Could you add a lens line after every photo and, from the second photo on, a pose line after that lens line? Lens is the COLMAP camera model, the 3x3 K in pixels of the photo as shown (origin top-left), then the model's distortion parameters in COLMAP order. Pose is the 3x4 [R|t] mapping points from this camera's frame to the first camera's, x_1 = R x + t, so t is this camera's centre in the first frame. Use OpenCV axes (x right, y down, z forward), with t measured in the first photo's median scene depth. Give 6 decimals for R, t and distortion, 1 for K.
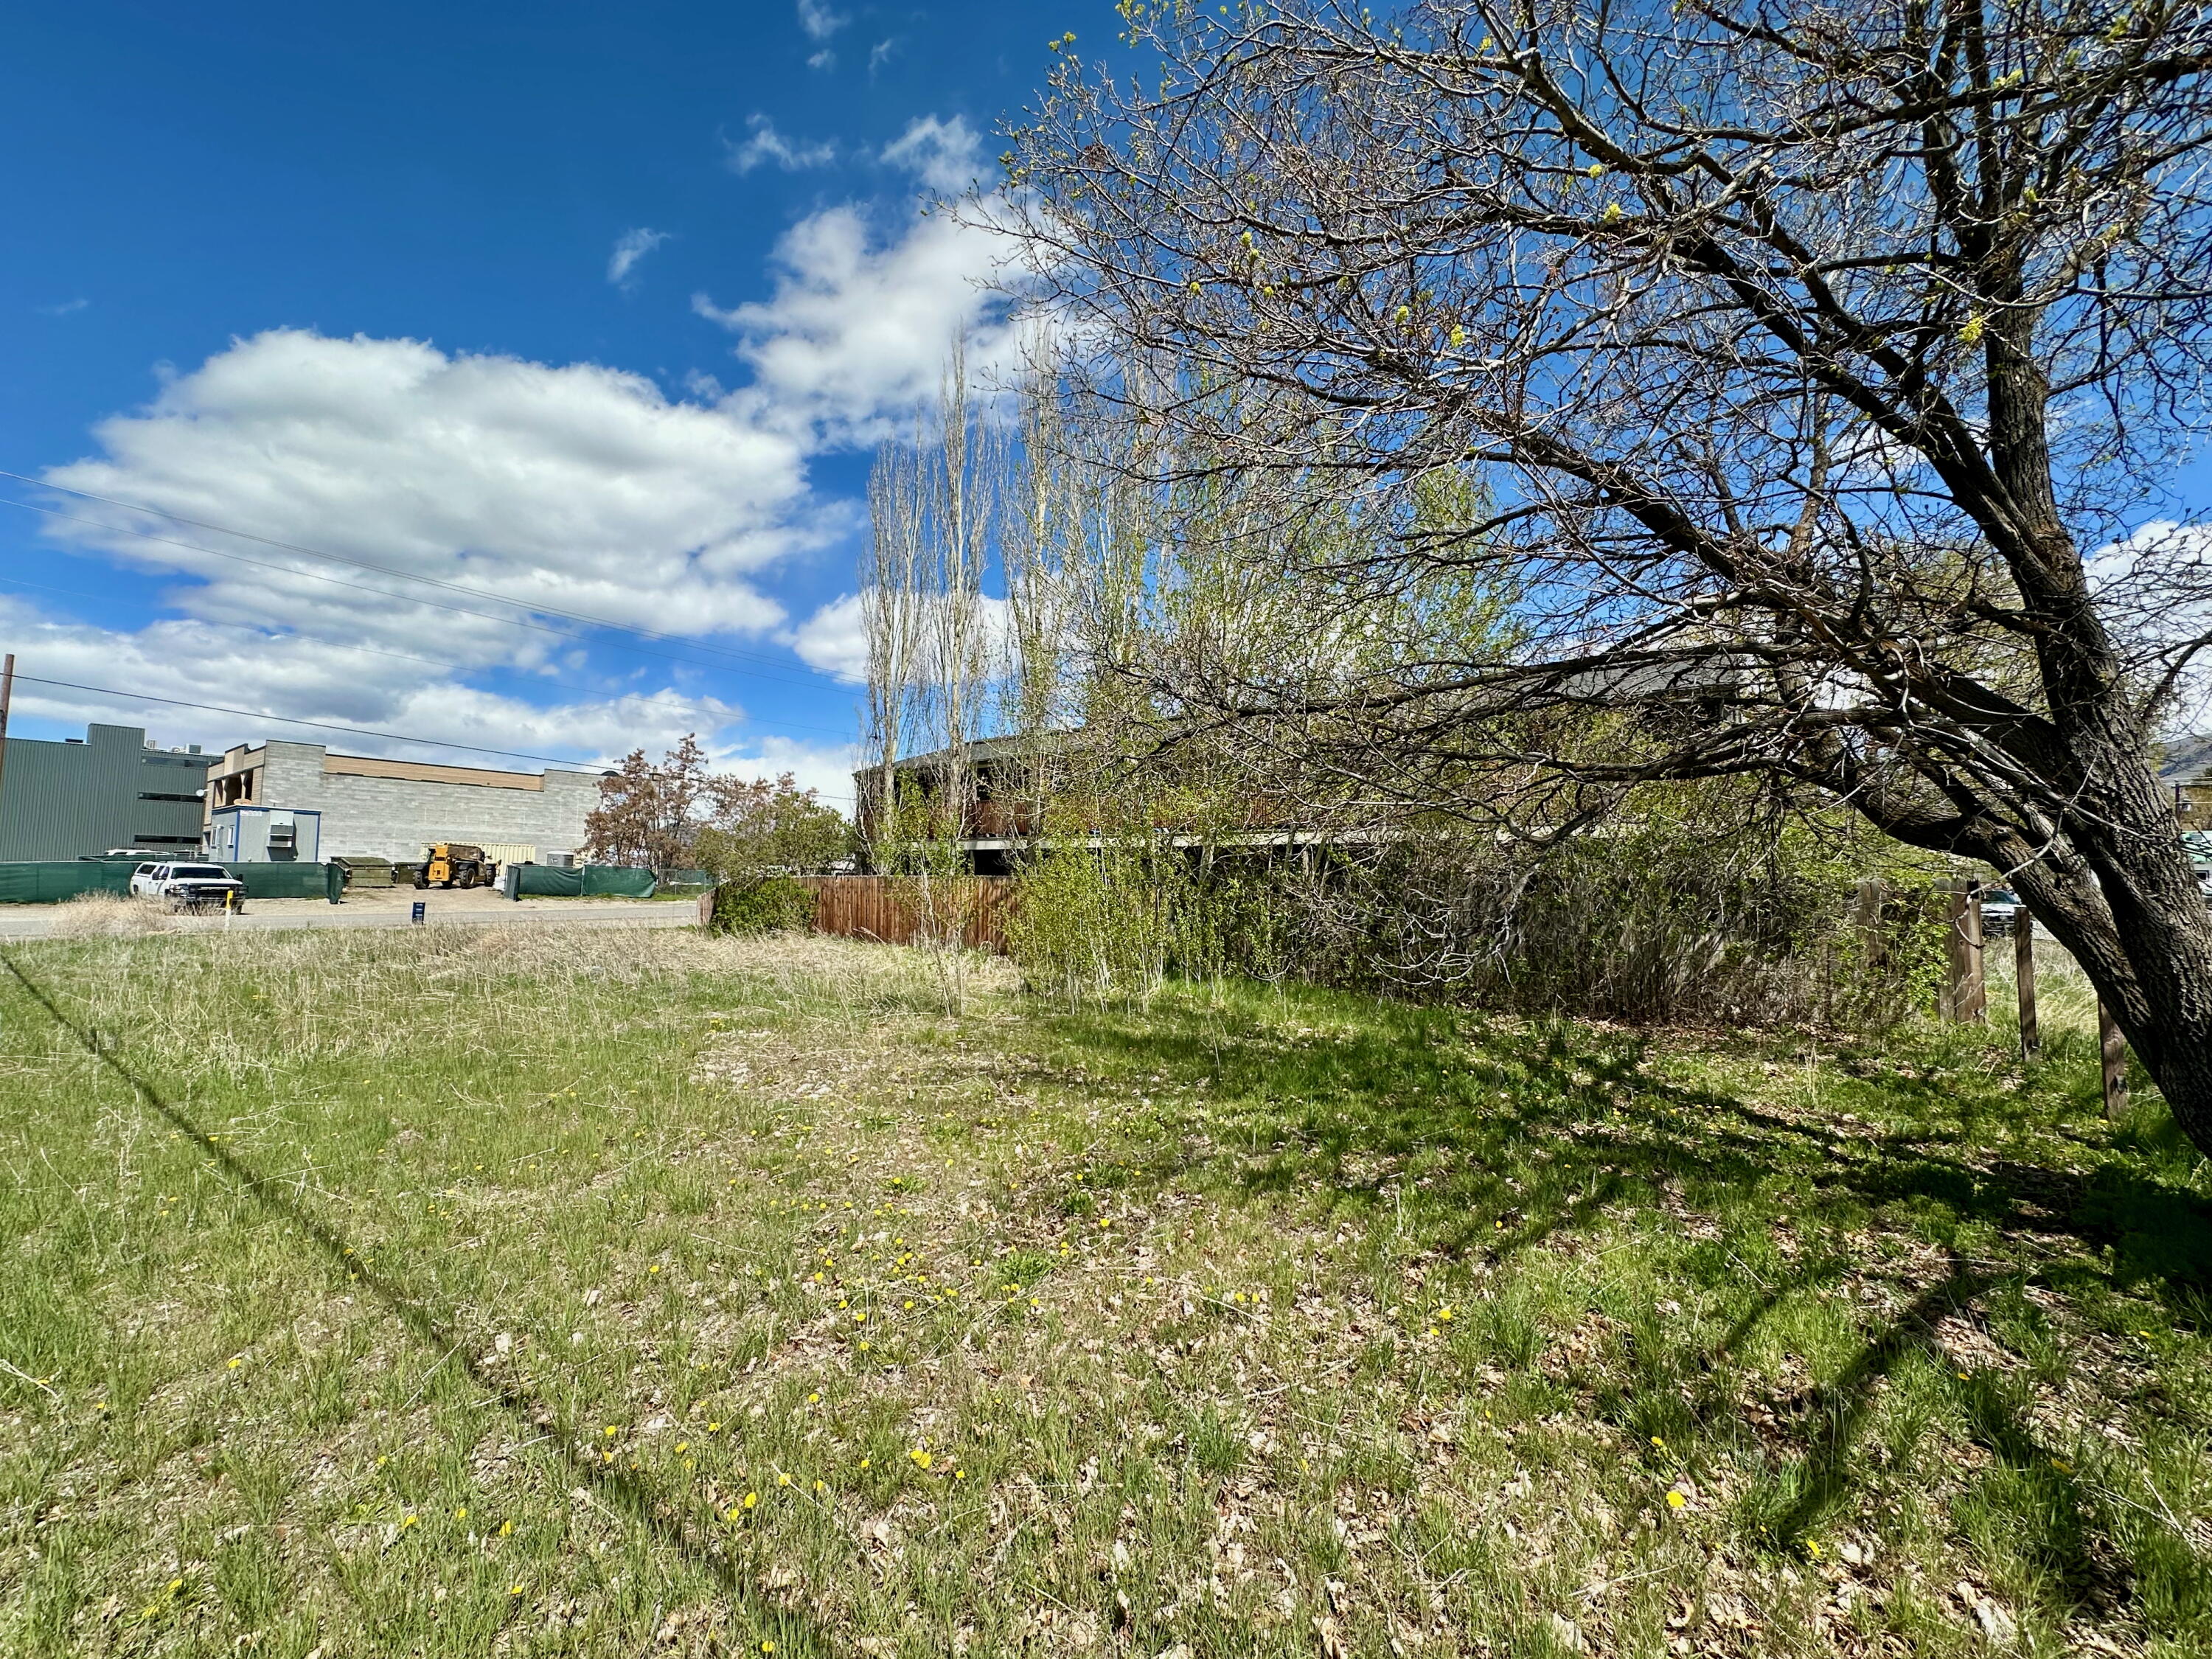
lens RADIAL K [[893.3, 0, 1111.1], [0, 893.3, 828.3], [0, 0, 1]] dist [-0.000537, 0.000423]
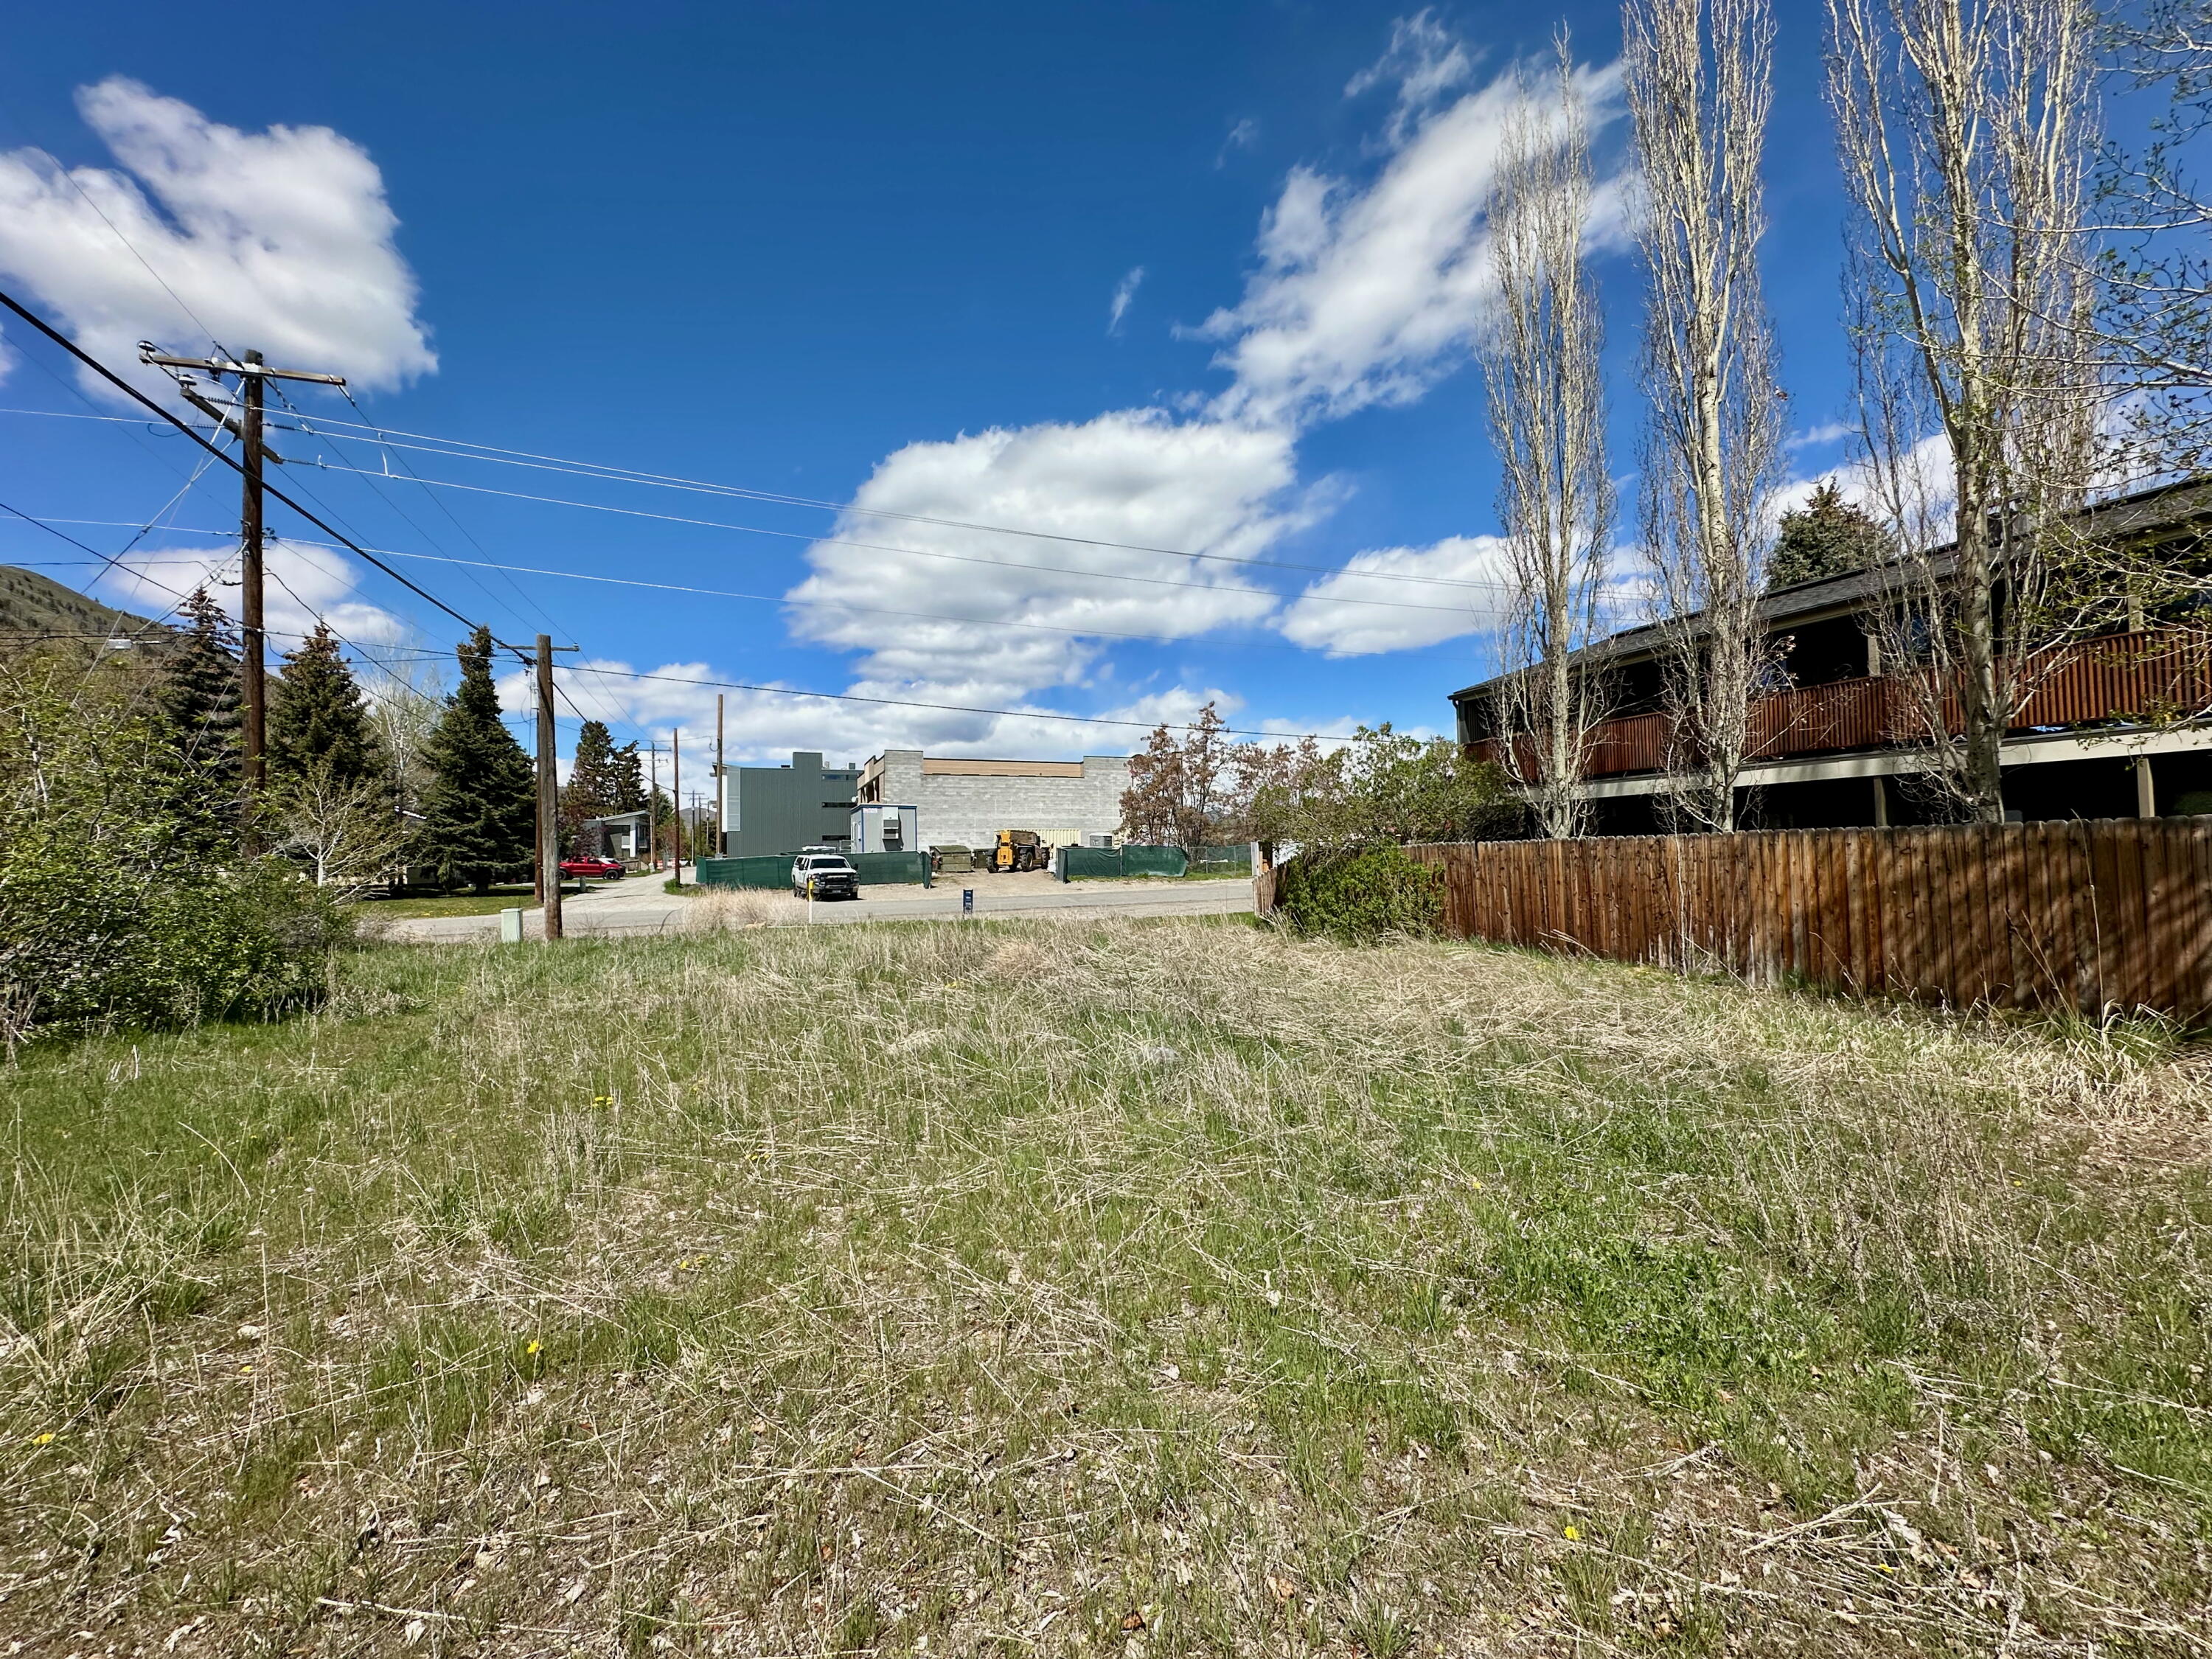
lens RADIAL K [[893.3, 0, 1111.1], [0, 893.3, 828.3], [0, 0, 1]] dist [-0.000537, 0.000423]
pose [[0.853756, -0.045537, -0.518679, -0.078395], [0.061016, 0.998055, 0.012809, 0.008065], [0.517087, -0.042583, 0.854873, 0.136611]]
